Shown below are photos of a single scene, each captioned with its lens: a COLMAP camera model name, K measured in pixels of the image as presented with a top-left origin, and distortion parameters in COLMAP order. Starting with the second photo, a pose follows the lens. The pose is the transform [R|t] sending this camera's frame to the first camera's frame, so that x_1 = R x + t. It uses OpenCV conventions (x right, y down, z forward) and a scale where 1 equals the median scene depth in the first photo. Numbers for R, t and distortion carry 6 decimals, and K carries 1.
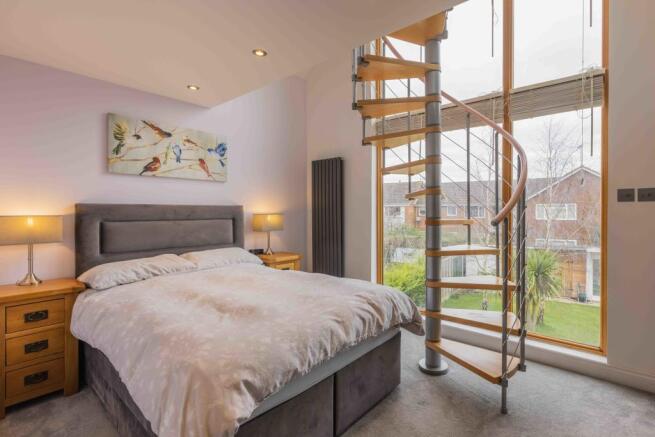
lens RADIAL K [[313.5, 0, 347.3], [0, 313.5, 212.9], [0, 0, 1]] dist [0.000357, 0.000348]
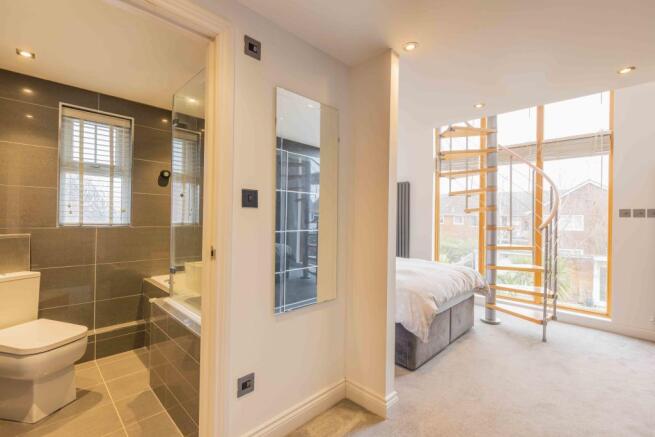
lens RADIAL K [[289.8, 0, 324.3], [0, 289.8, 216.2], [0, 0, 1]] dist [-0.000257, -0.000765]
pose [[0.995202, 0.016923, -0.096369, -0.396570], [-0.018093, 0.999773, -0.011279, 0.002040], [0.096156, 0.012968, 0.995282, -0.494735]]
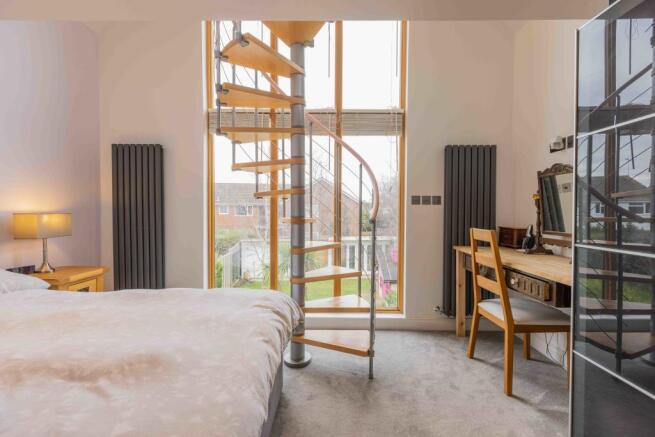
lens RADIAL K [[289.8, 0, 324.3], [0, 289.8, 216.2], [0, 0, 1]] dist [-0.000257, -0.000765]
pose [[0.778194, -0.007259, 0.627983, -0.244300], [-0.002663, 0.999886, 0.014857, -0.000412], [-0.628019, -0.013234, 0.778086, 0.188191]]
